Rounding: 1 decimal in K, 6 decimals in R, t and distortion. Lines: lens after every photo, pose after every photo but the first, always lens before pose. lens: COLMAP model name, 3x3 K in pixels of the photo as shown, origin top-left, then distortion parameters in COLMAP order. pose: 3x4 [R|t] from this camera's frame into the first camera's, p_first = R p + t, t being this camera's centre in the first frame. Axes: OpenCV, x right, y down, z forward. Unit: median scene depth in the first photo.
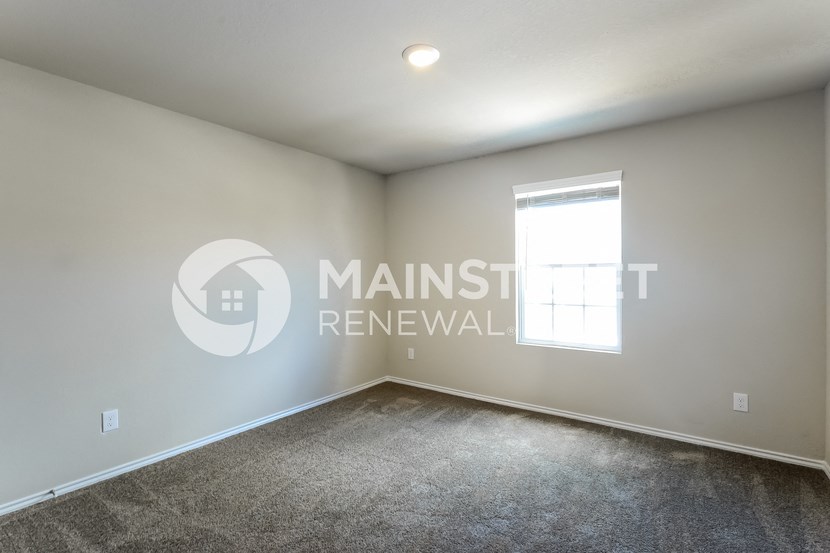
lens RADIAL K [[345.5, 0, 415.0], [0, 345.5, 276.5], [0, 0, 1]] dist [-0.001826, -0.000188]
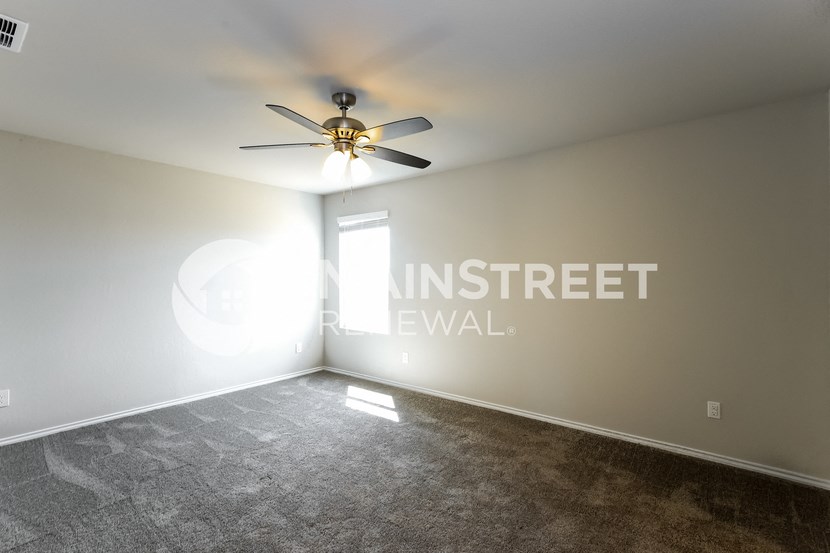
lens RADIAL K [[387.9, 0, 415.0], [0, 387.9, 276.5], [0, 0, 1]] dist [0.001136, 0.000089]
pose [[0.996207, 0.004909, -0.086877, 0.223468], [-0.004512, 0.999978, 0.004770, -0.007687], [0.086898, -0.004359, 0.996208, -0.167886]]
